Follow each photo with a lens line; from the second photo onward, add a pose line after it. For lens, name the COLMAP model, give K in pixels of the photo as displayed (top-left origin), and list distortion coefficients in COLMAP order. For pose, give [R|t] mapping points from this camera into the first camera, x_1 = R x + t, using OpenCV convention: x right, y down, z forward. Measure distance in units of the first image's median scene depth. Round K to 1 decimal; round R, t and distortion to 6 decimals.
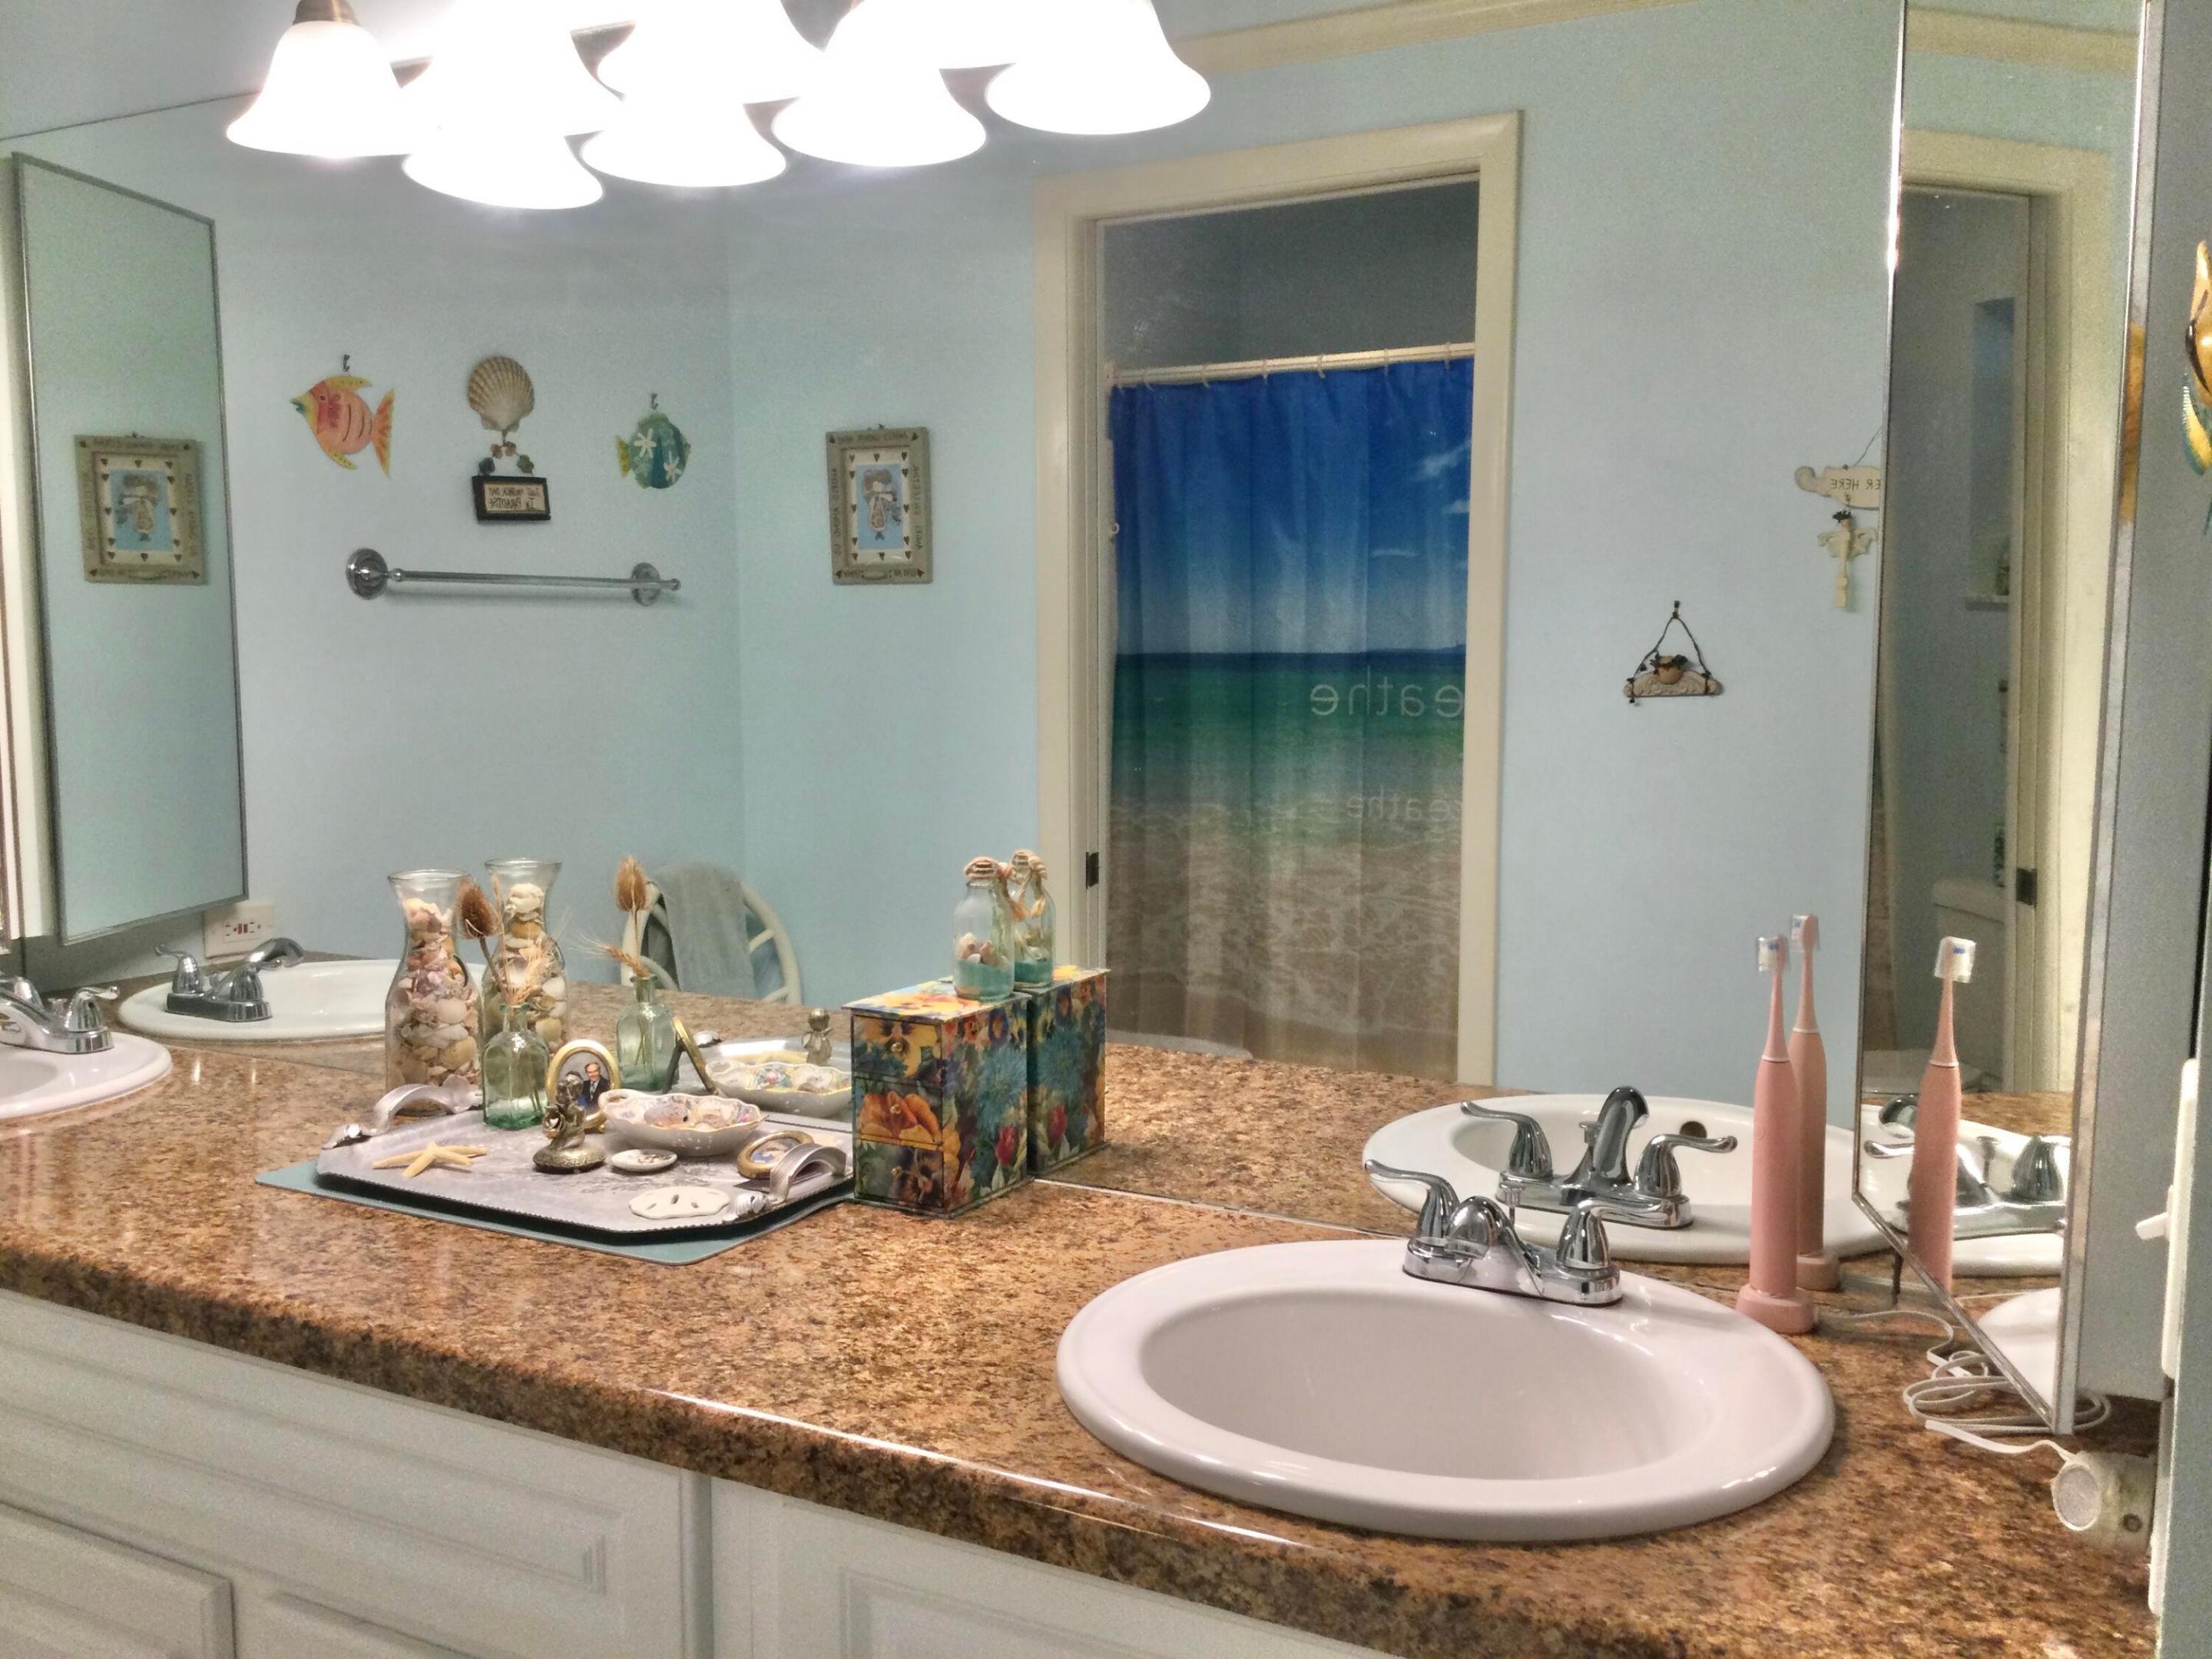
lens RADIAL K [[1991.0, 0, 1116.7], [0, 1991.0, 875.1], [0, 0, 1]] dist [0.133206, -0.269978]
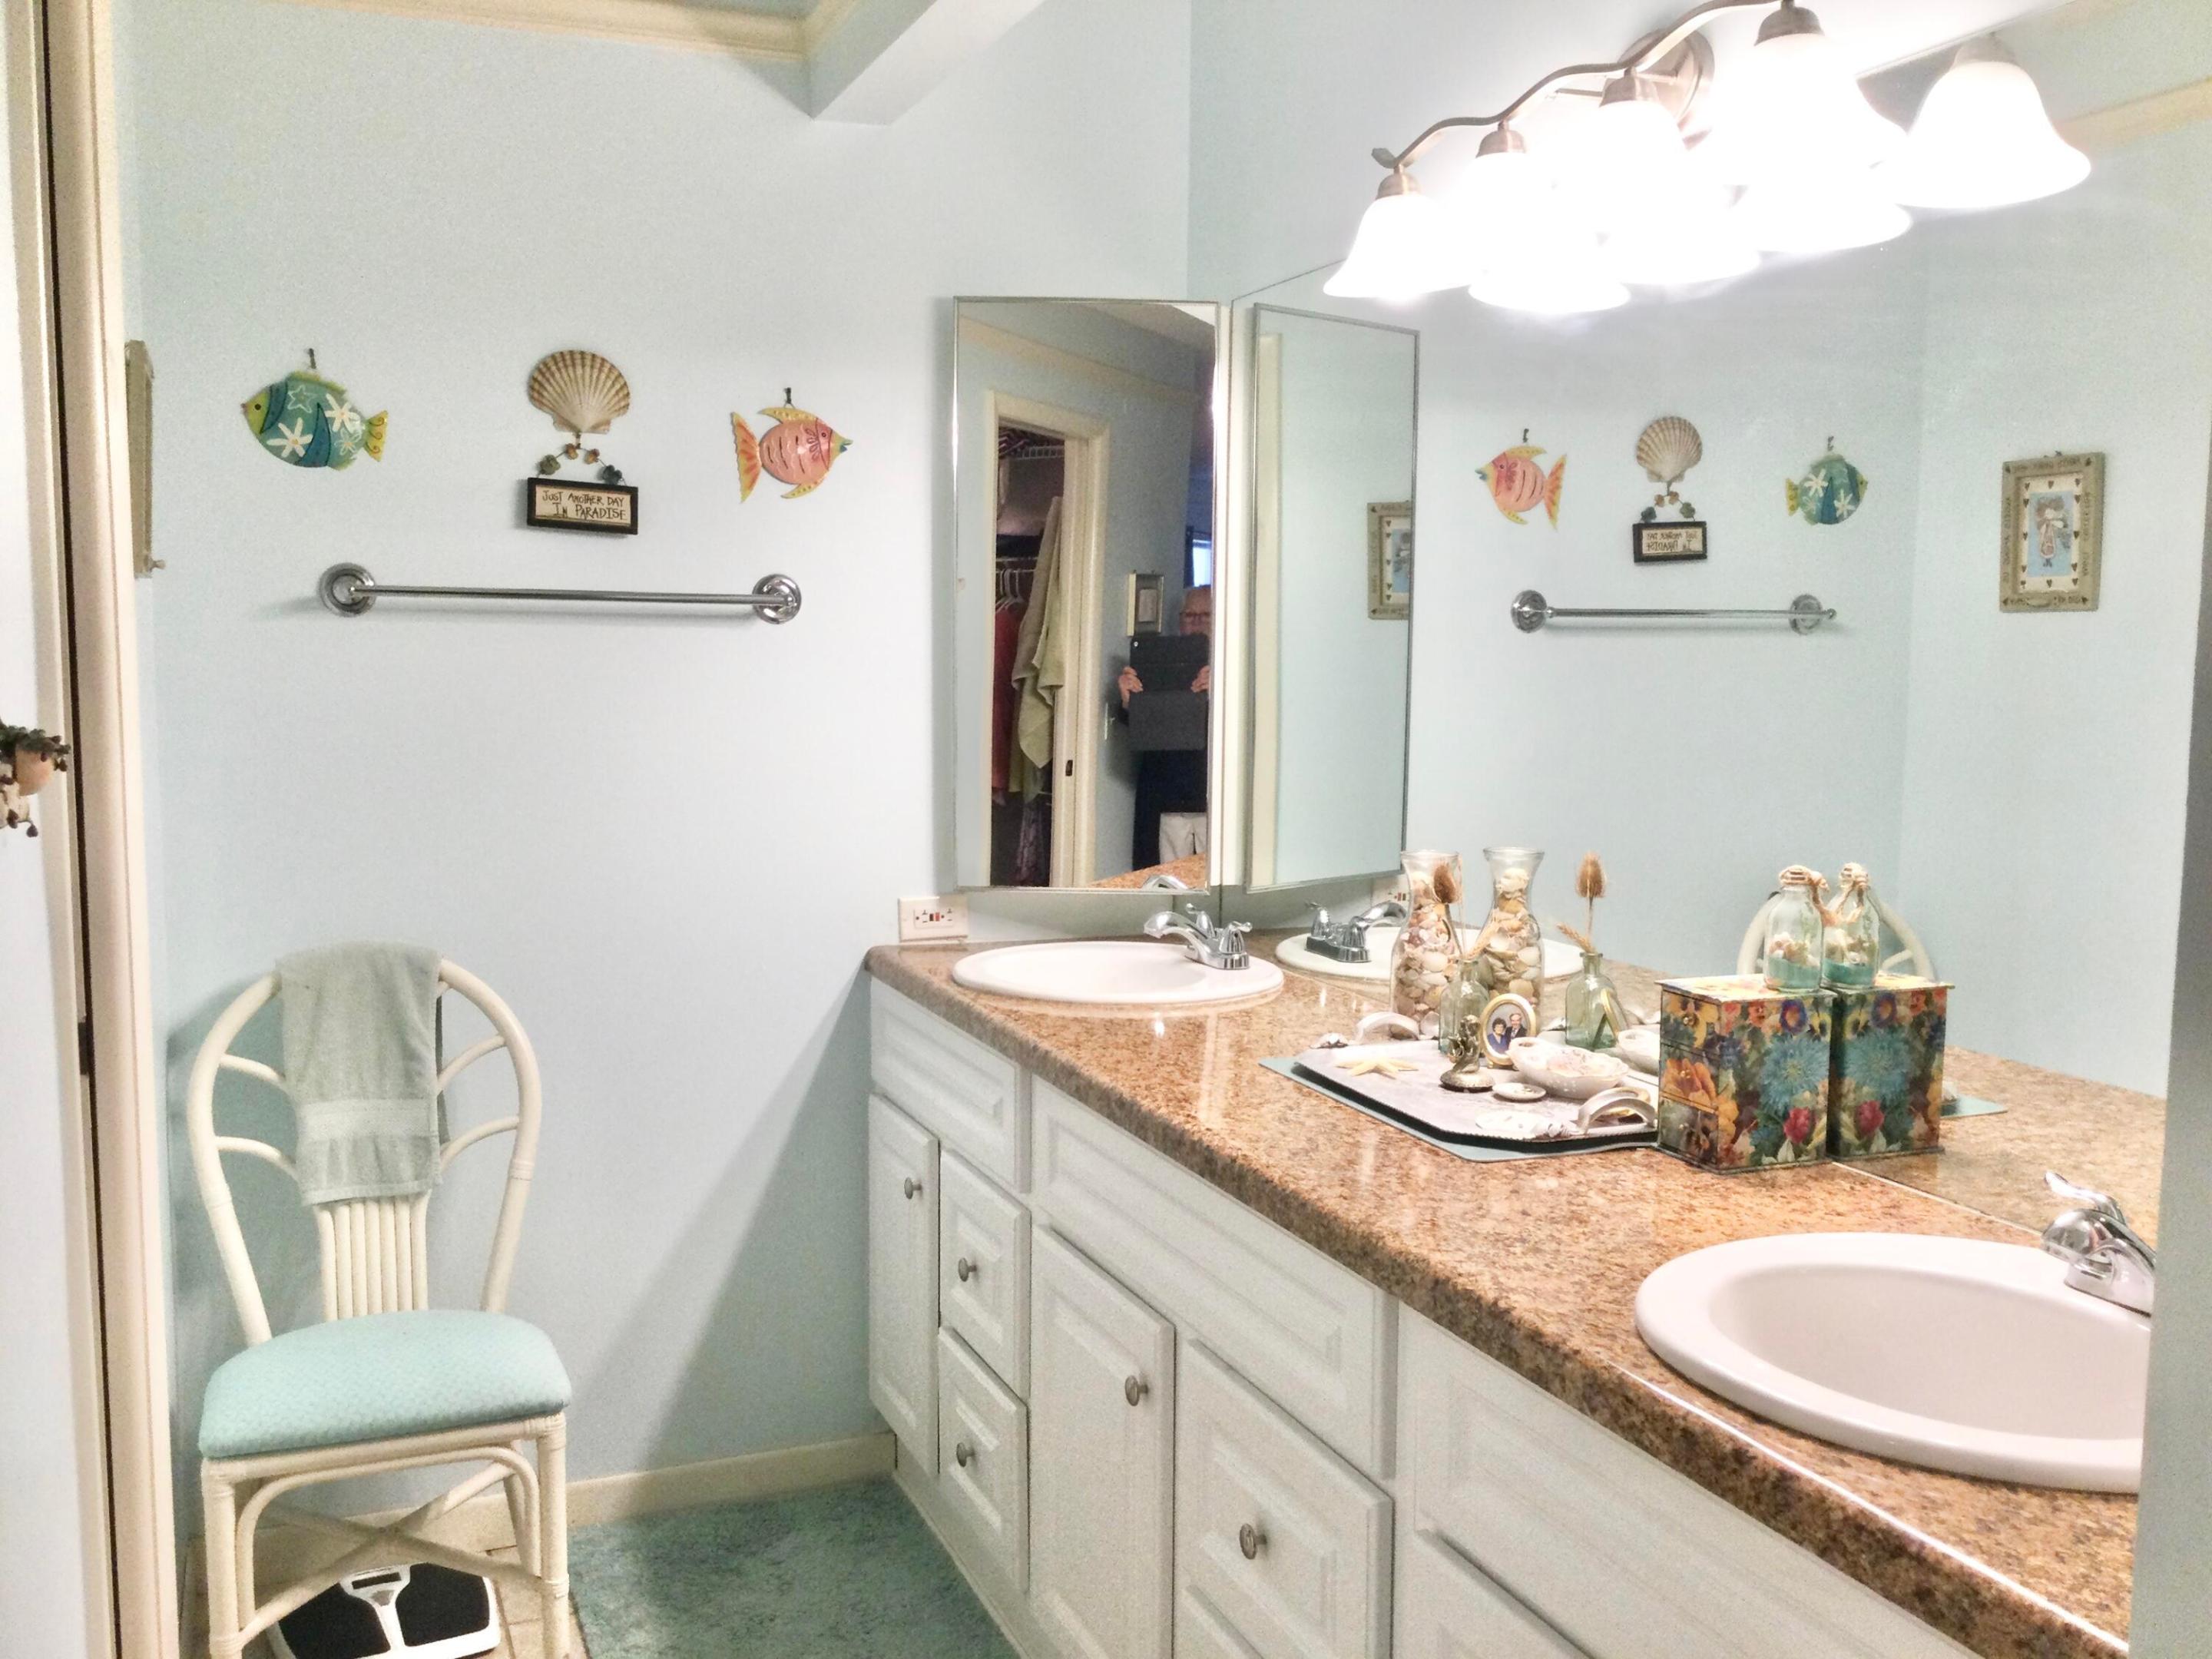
lens RADIAL K [[1991.0, 0, 1116.7], [0, 1991.0, 875.1], [0, 0, 1]] dist [0.133206, -0.269978]
pose [[0.774712, 0.077864, -0.627501, 0.331102], [-0.084810, 0.996218, 0.018910, 0.007213], [0.626600, 0.038569, 0.778386, -0.115131]]
